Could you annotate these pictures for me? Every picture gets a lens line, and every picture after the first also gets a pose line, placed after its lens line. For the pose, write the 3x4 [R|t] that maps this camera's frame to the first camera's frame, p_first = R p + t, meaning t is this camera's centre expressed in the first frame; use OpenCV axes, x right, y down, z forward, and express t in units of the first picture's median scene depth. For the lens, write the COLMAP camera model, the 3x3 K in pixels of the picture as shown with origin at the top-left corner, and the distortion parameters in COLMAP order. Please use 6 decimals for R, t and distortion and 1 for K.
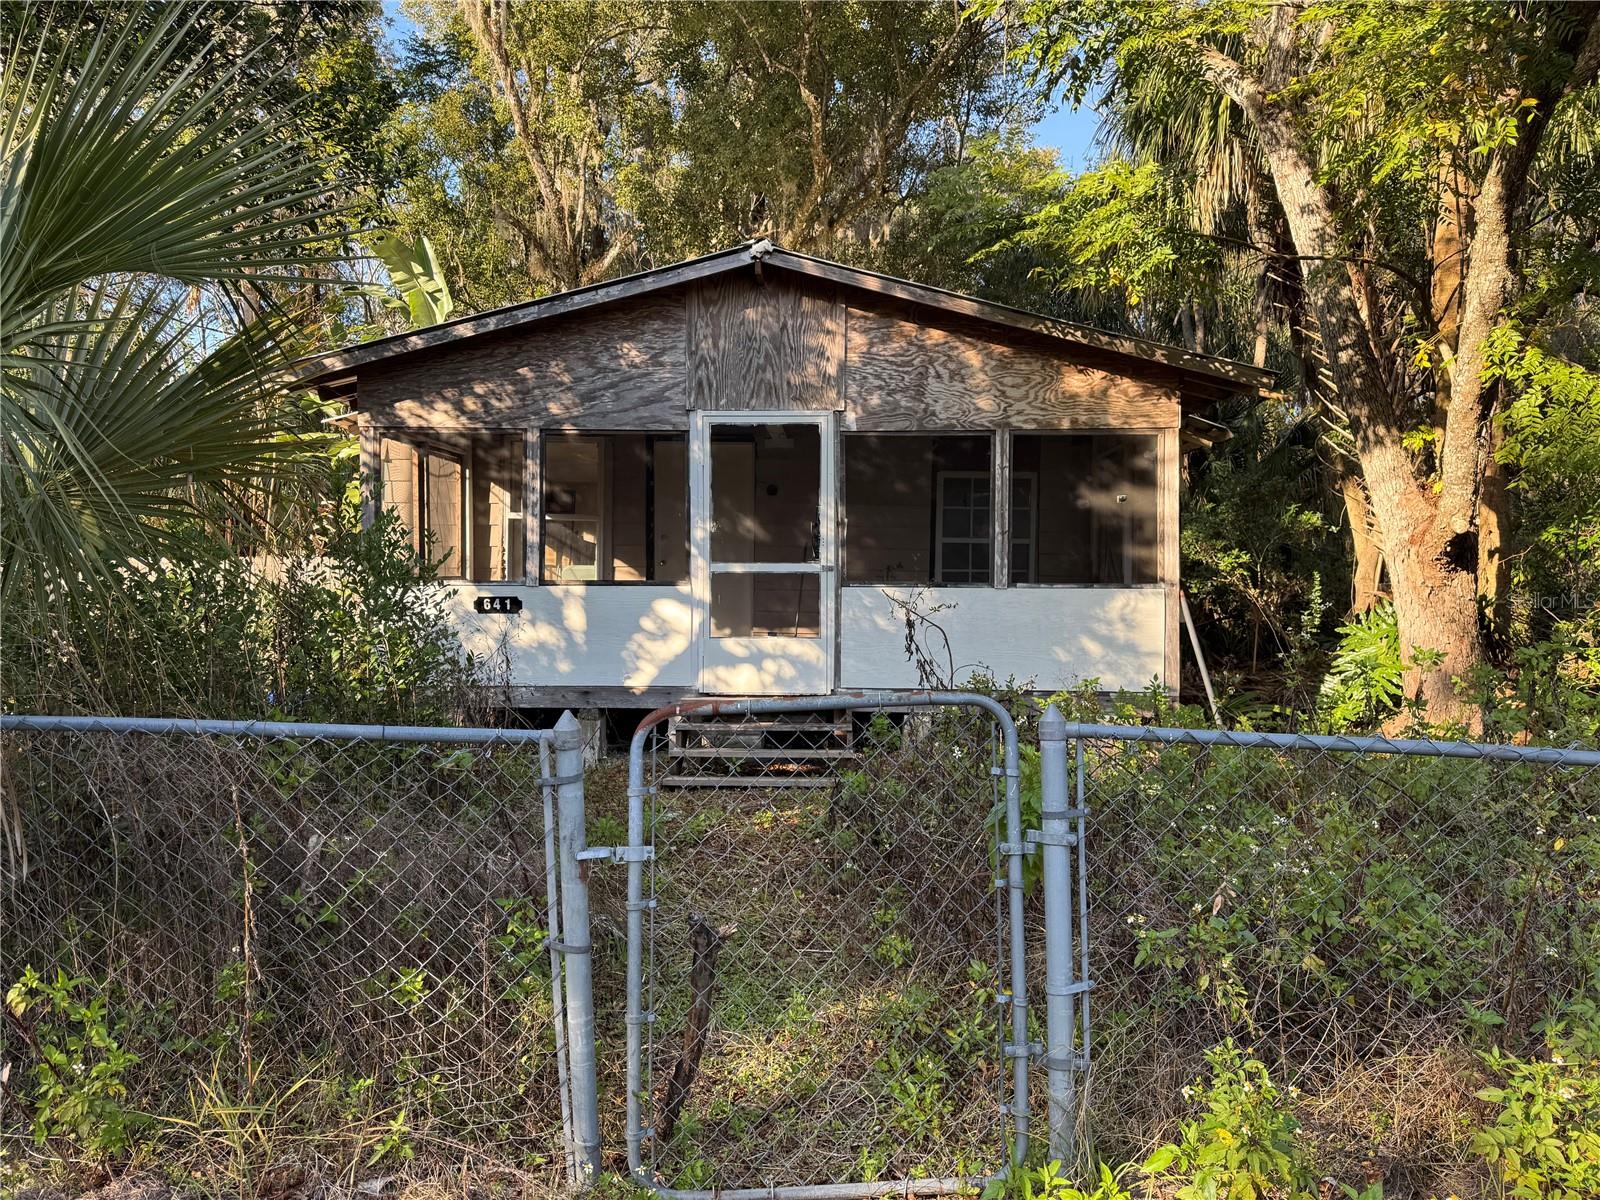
lens RADIAL K [[1124.9, 0, 807.4], [0, 1124.9, 601.1], [0, 0, 1]] dist [0.001029, -0.017057]
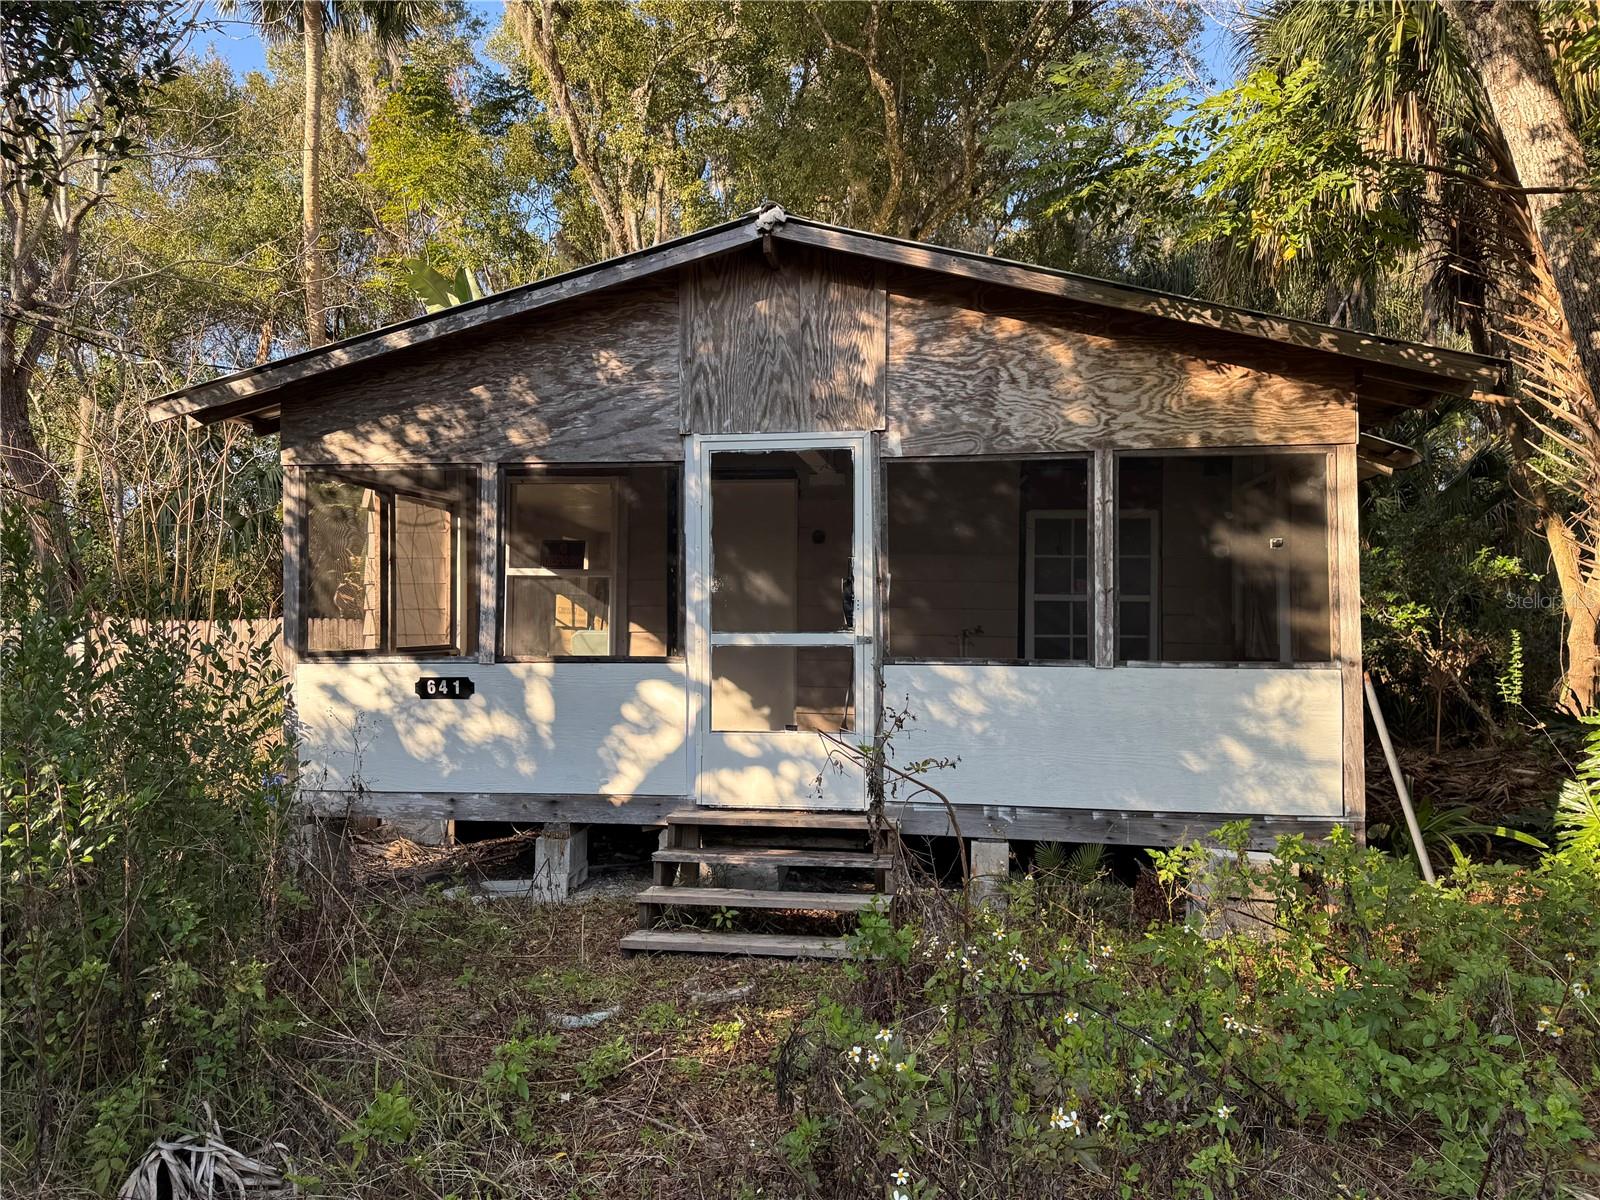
lens RADIAL K [[1124.9, 0, 788.4], [0, 1124.9, 605.2], [0, 0, 1]] dist [0.001029, -0.017057]
pose [[0.991964, -0.004824, -0.126425, 0.062115], [-0.000220, 0.999206, -0.039851, -0.022872], [0.126517, 0.039558, 0.991175, 0.251769]]
